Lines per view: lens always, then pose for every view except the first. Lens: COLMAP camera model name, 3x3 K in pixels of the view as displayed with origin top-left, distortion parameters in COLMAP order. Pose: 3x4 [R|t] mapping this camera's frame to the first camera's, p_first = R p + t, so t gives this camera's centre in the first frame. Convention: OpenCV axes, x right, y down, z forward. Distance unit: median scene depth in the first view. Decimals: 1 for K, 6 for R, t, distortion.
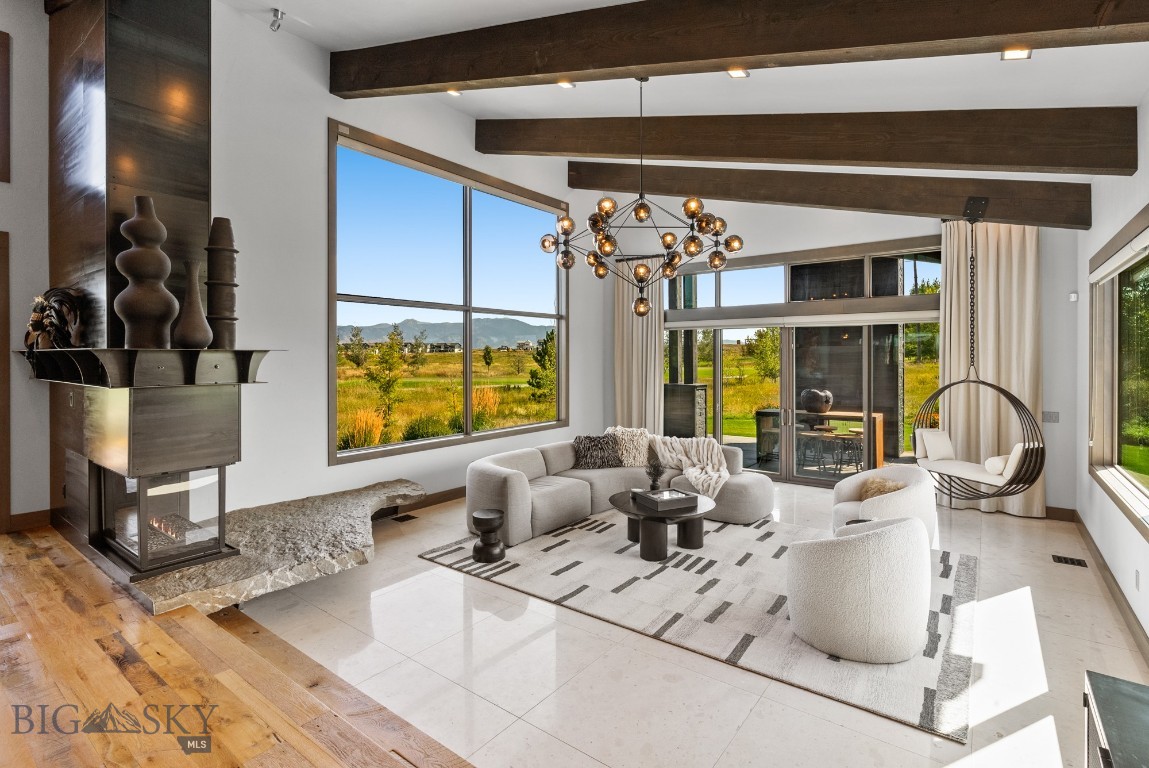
lens RADIAL K [[547.1, 0, 574.4], [0, 547.1, 357.7], [0, 0, 1]] dist [0.009920, -0.000077]
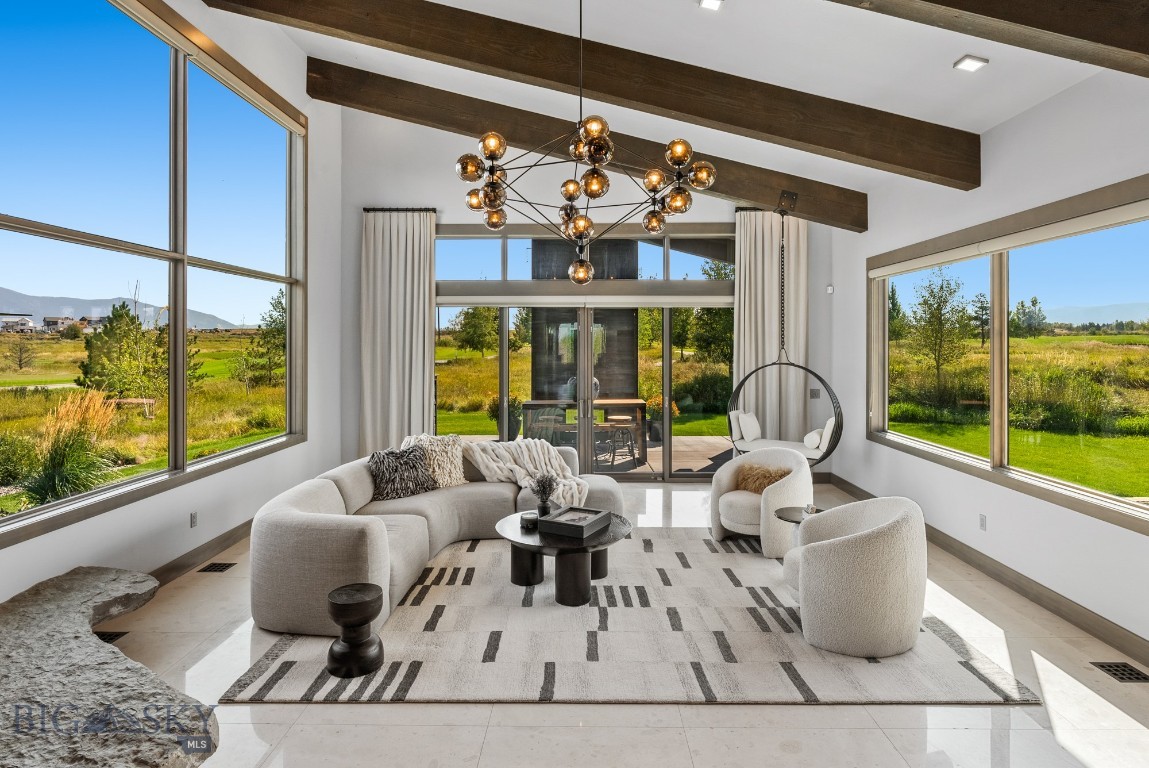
lens RADIAL K [[630.2, 0, 575.1], [0, 630.2, 348.2], [0, 0, 1]] dist [-0.002809, 0.001991]
pose [[0.805338, -0.004334, 0.592800, -0.371413], [0.000142, 0.999975, 0.007118, 0.004942], [-0.592816, -0.005649, 0.805318, 0.286108]]
